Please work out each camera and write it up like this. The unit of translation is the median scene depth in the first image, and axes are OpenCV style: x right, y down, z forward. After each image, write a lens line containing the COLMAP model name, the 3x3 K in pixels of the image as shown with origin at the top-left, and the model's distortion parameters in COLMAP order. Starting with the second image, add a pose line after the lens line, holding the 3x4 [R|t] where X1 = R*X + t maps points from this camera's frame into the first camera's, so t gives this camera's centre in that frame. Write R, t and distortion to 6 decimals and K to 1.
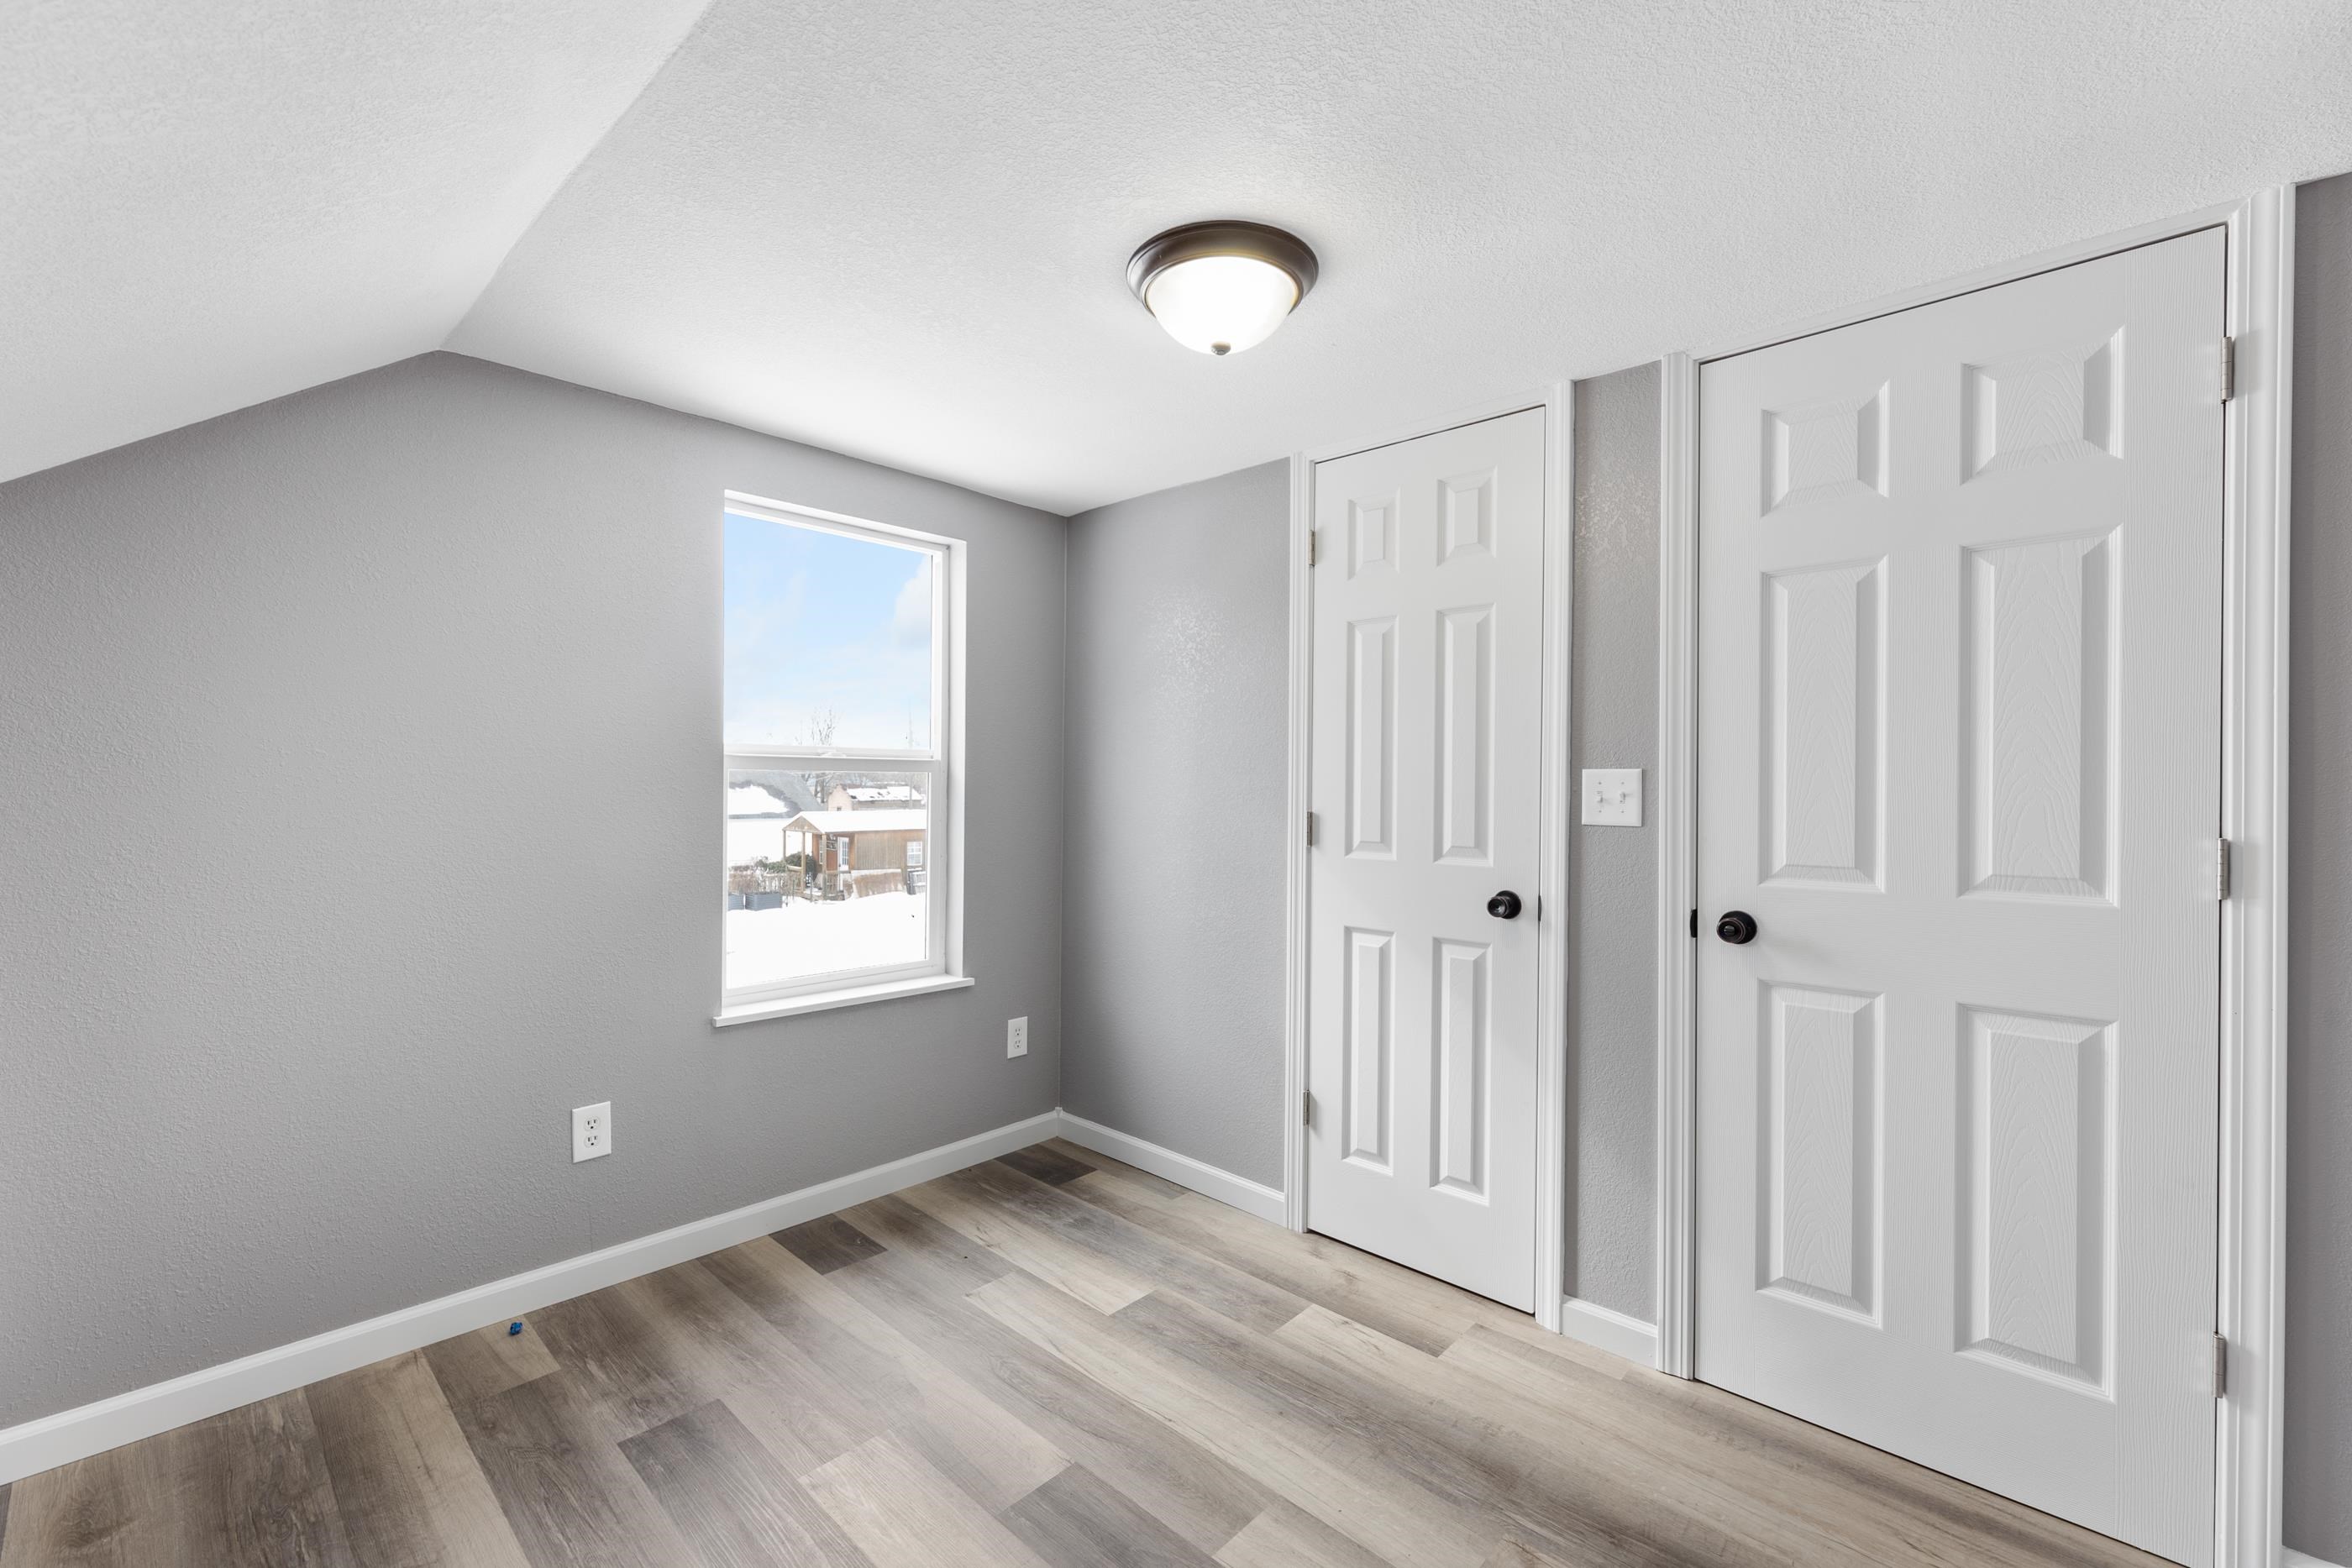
lens RADIAL K [[976.8, 0, 1152.1], [0, 976.8, 776.1], [0, 0, 1]] dist [0.002523, -0.000623]
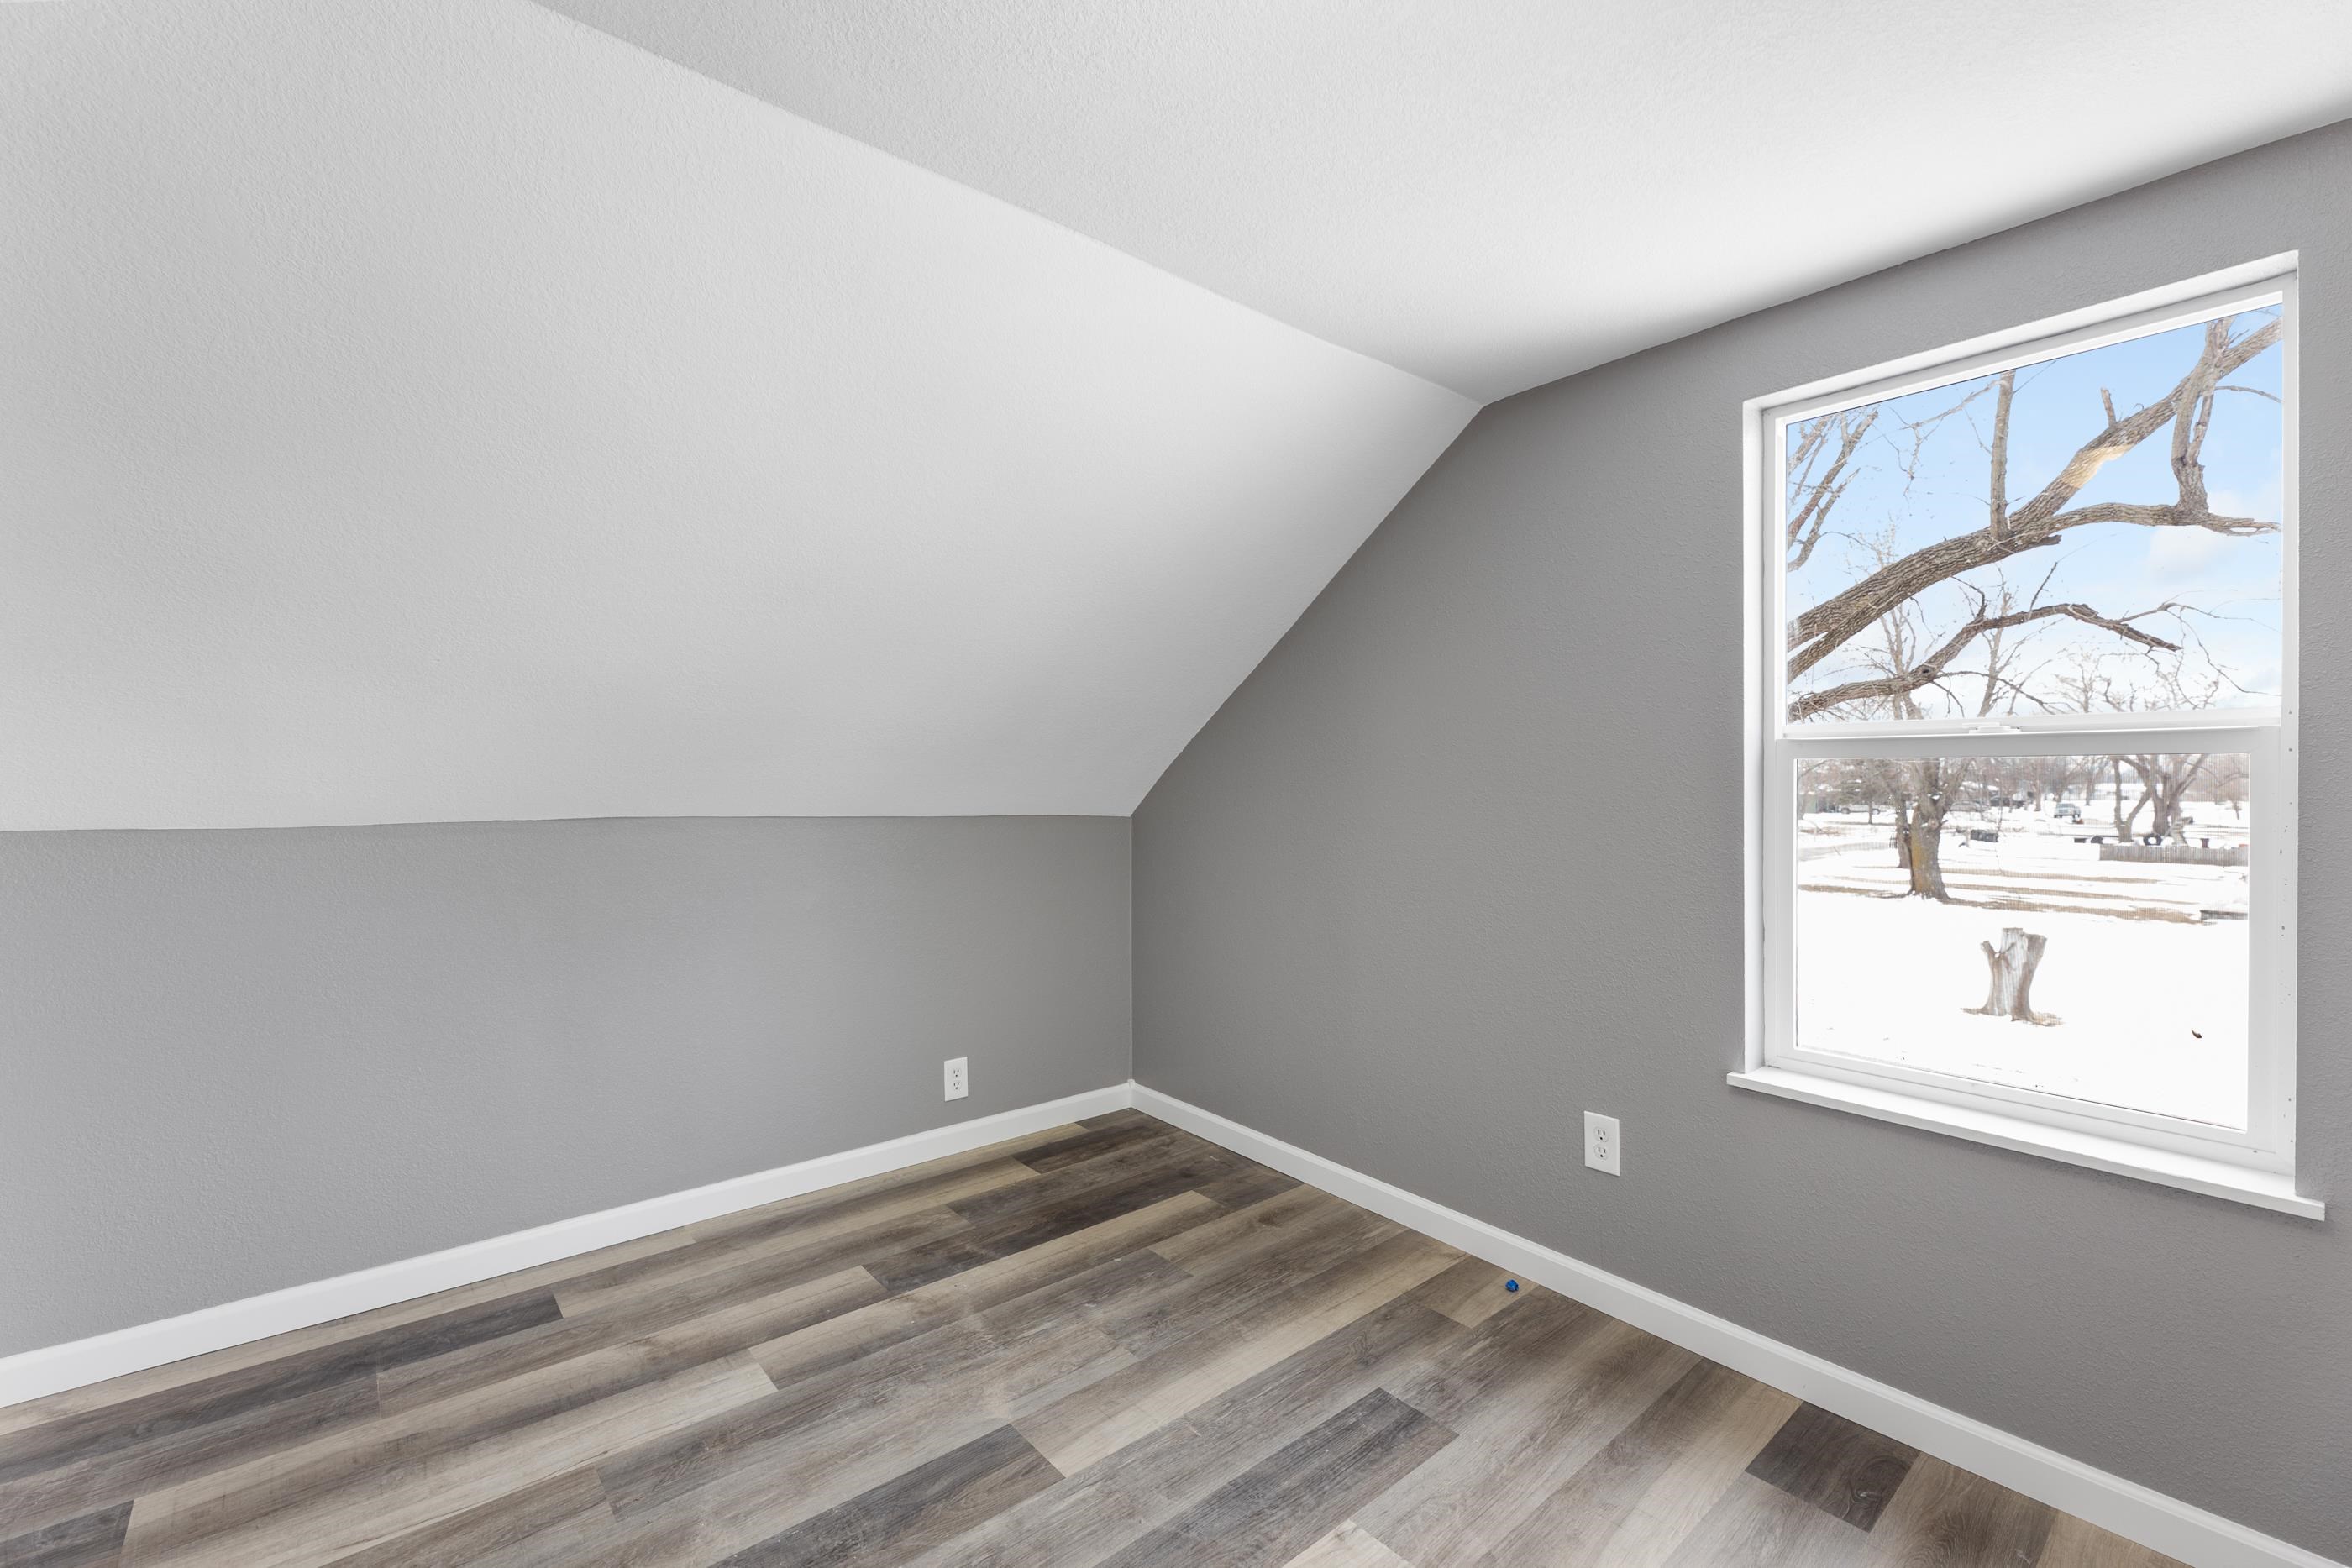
lens RADIAL K [[976.8, 0, 1178.2], [0, 976.8, 784.2], [0, 0, 1]] dist [0.002523, -0.000623]
pose [[-0.117168, -0.015054, -0.992998, 0.456335], [0.005003, 0.999863, -0.015748, 0.025935], [0.993099, -0.006813, -0.117077, 0.740434]]
